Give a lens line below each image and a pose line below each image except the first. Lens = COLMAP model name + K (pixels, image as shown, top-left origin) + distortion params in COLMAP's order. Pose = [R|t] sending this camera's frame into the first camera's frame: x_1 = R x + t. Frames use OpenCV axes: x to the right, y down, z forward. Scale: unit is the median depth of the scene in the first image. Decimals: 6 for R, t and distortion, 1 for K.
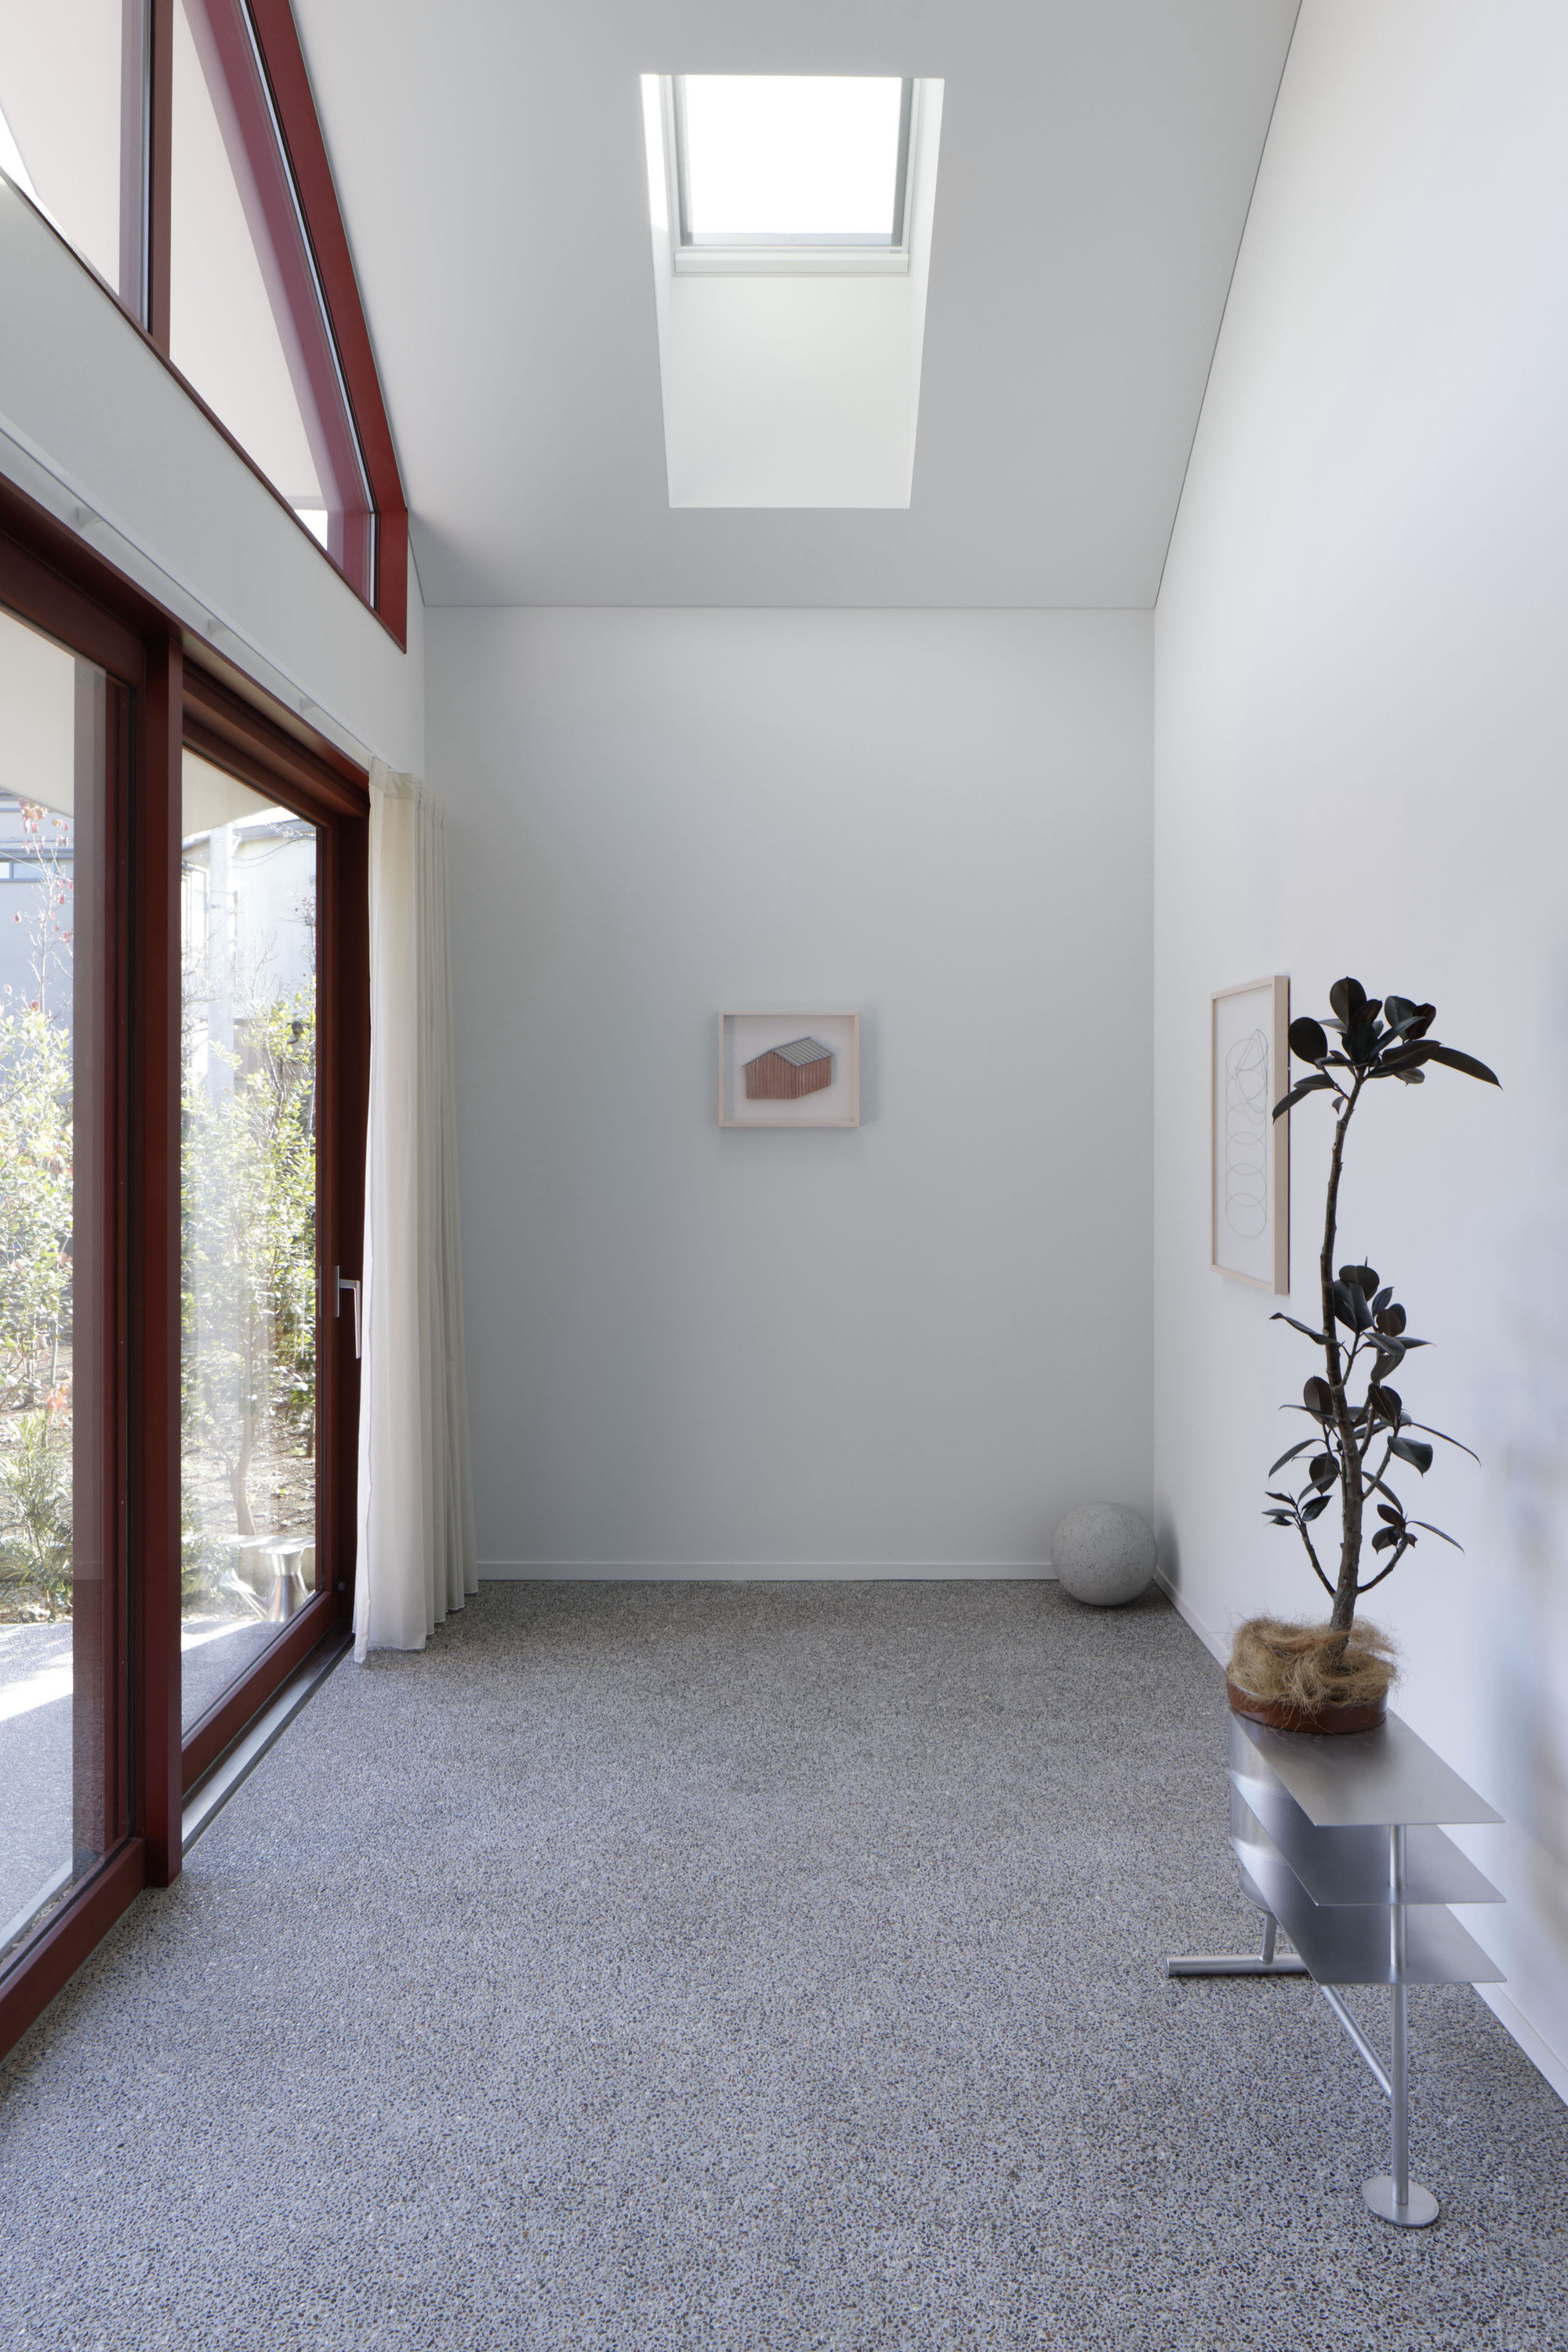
lens RADIAL K [[1658.5, 0, 784.5], [0, 1658.5, 1163.7], [0, 0, 1]] dist [-0.004214, 0.000784]
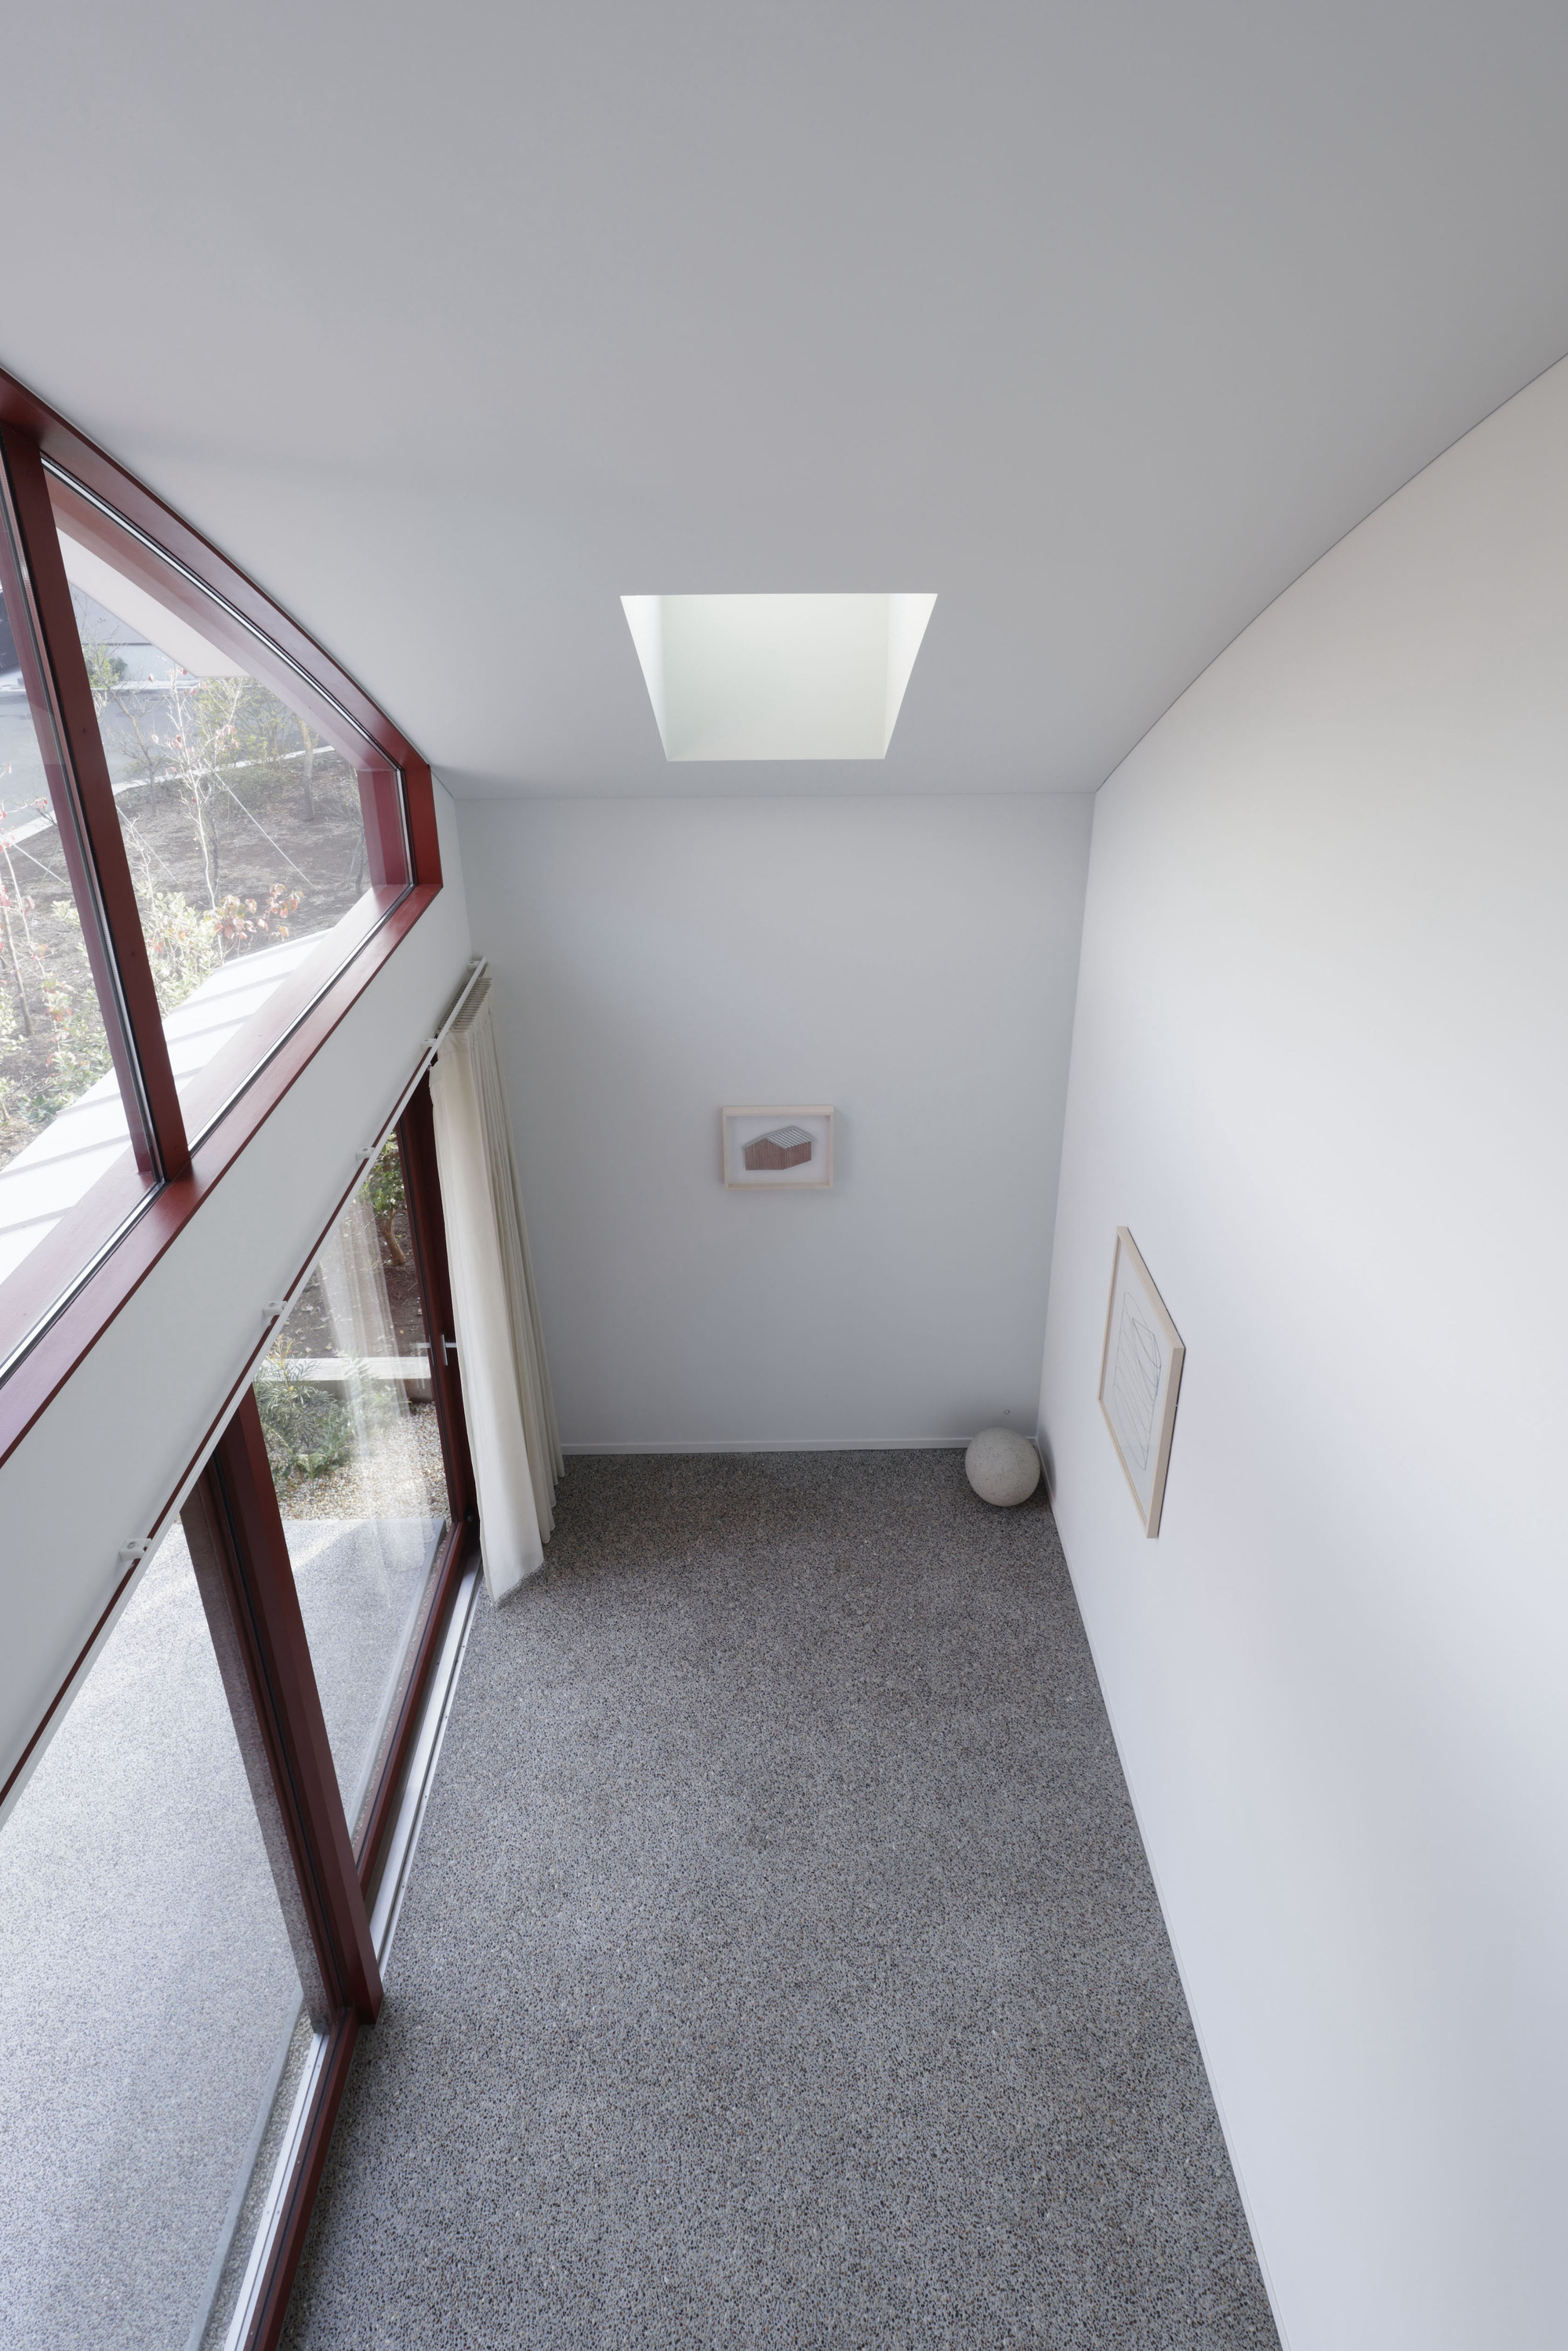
lens RADIAL K [[1166.4, 0, 778.2], [0, 1166.4, 1174.3], [0, 0, 1]] dist [0.001399, -0.001182]
pose [[0.999918, -0.012163, 0.004077, -0.001654], [0.009933, 0.935234, 0.353891, -0.471178], [-0.008118, -0.353821, 0.935278, 0.200955]]
